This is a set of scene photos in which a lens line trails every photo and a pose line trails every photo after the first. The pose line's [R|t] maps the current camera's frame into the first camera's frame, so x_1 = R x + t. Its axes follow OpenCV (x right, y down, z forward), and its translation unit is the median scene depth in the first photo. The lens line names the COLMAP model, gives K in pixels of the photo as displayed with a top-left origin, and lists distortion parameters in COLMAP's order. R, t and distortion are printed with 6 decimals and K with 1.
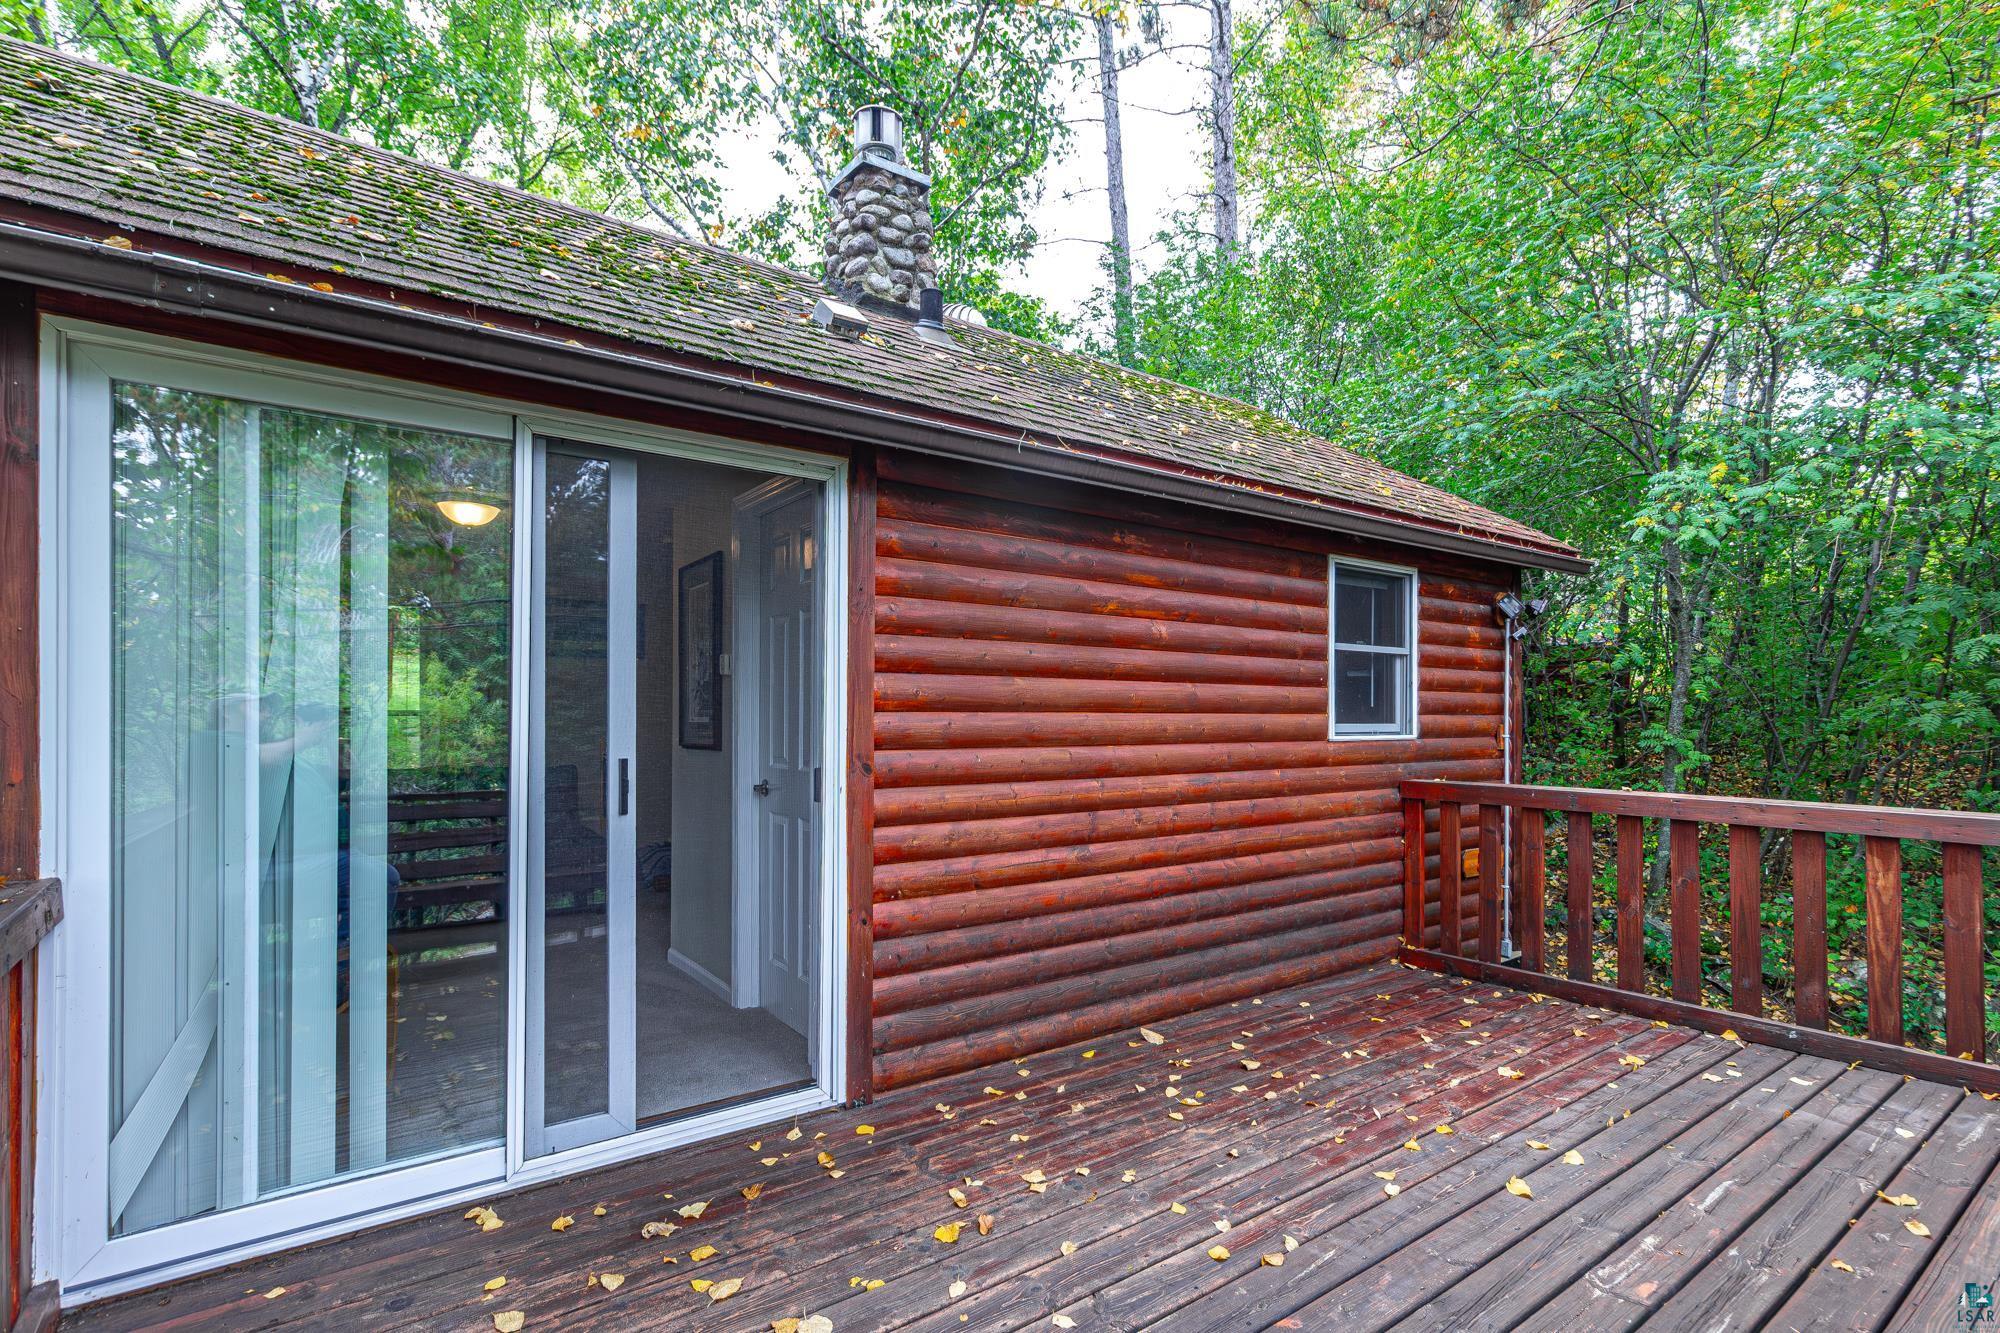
lens RADIAL K [[975.4, 0, 1058.2], [0, 975.4, 713.0], [0, 0, 1]] dist [0.001680, 0.001117]
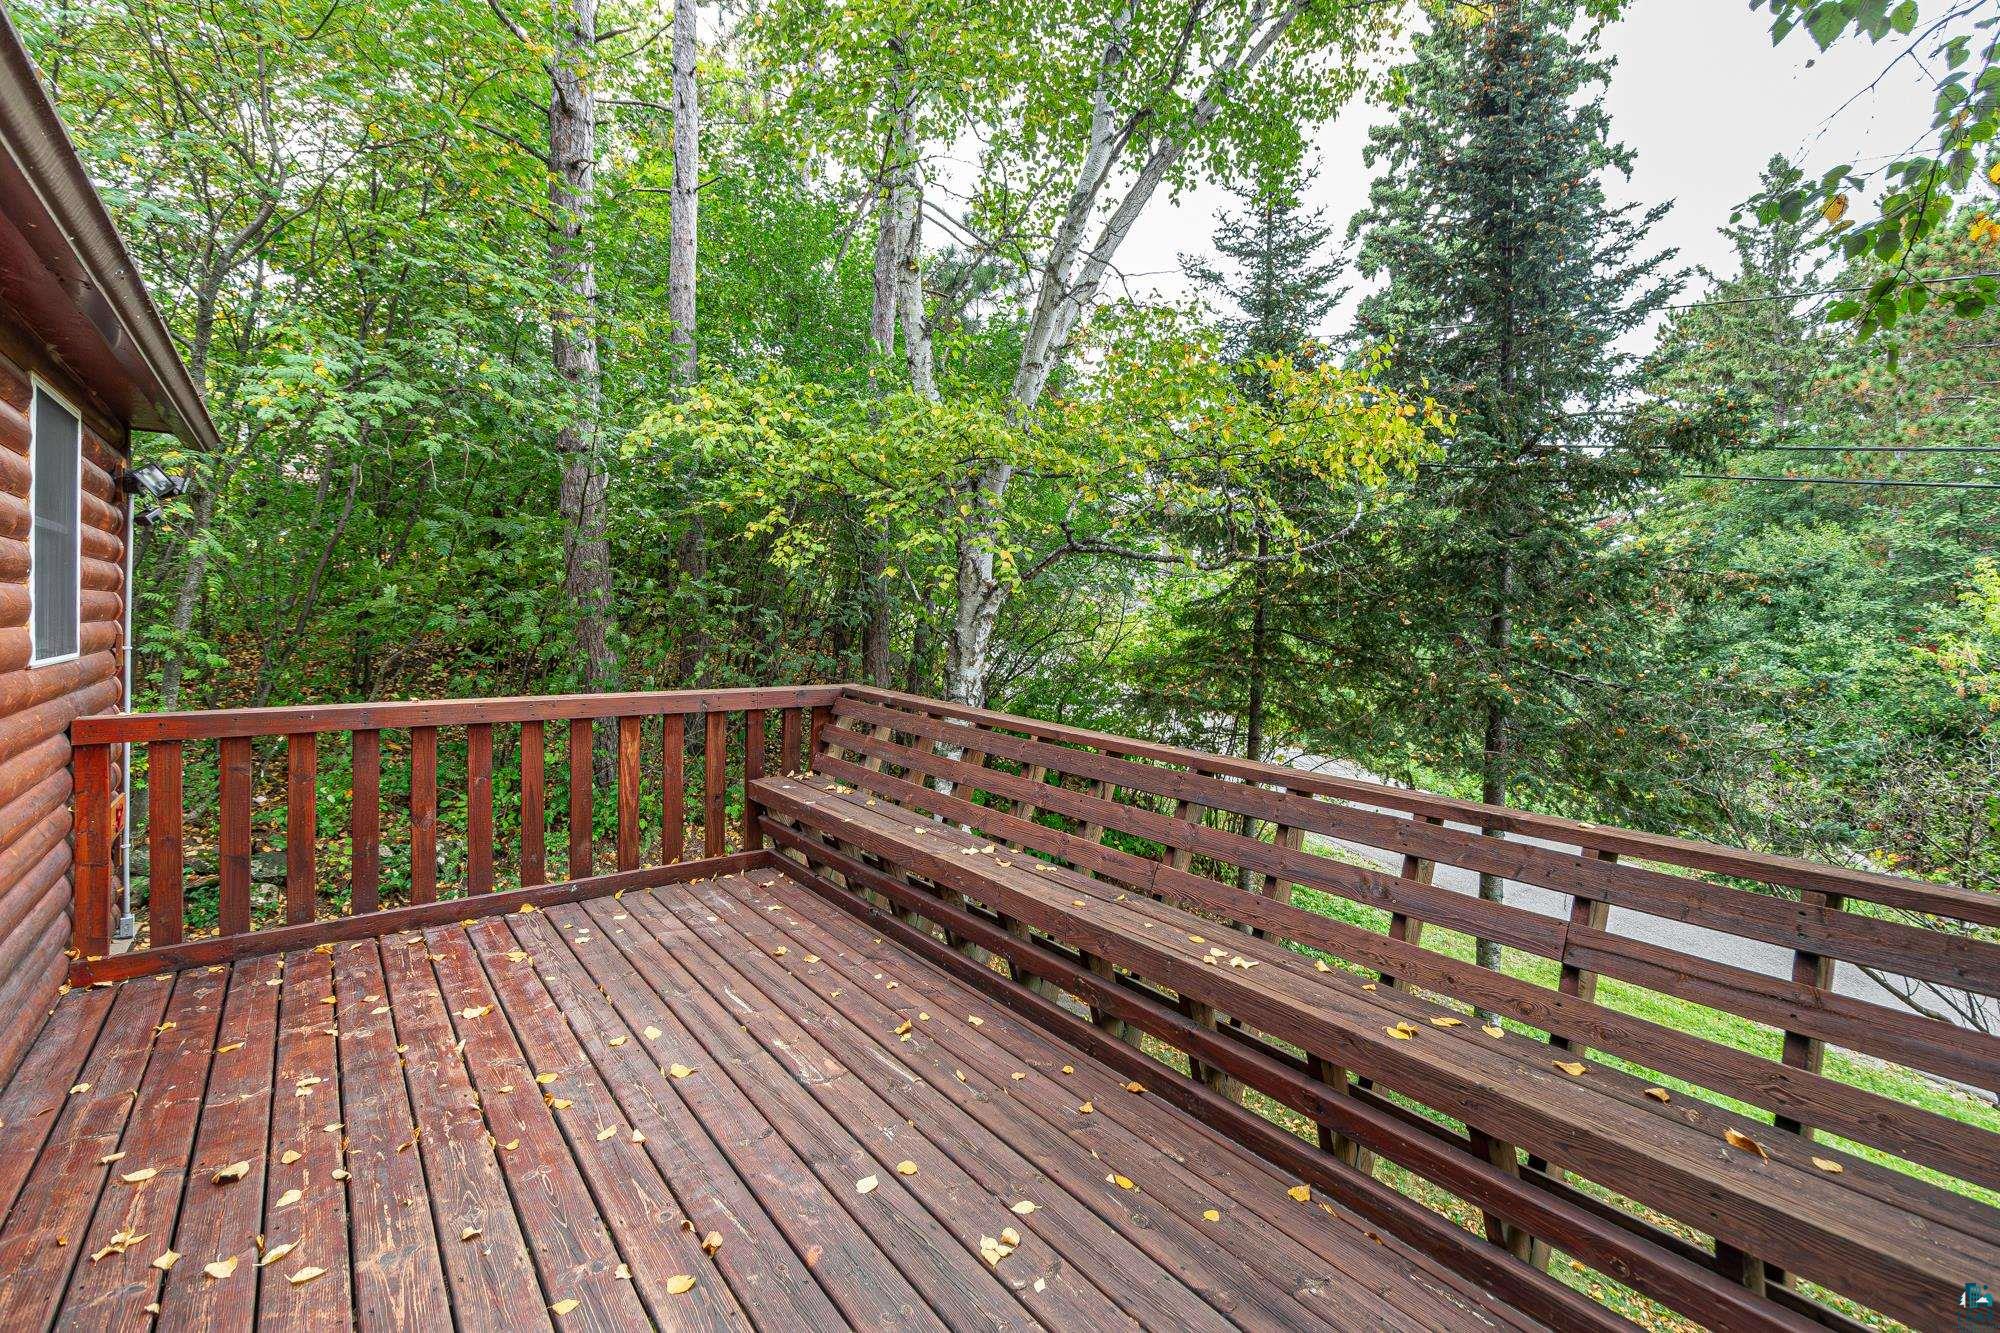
lens RADIAL K [[933.1, 0, 1036.6], [0, 933.1, 624.9], [0, 0, 1]] dist [0.001183, 0.000088]
pose [[-0.002270, -0.016275, 0.999865, -0.416601], [-0.010915, 0.999808, 0.016250, -0.021592], [-0.999938, -0.010876, -0.002447, 0.458596]]
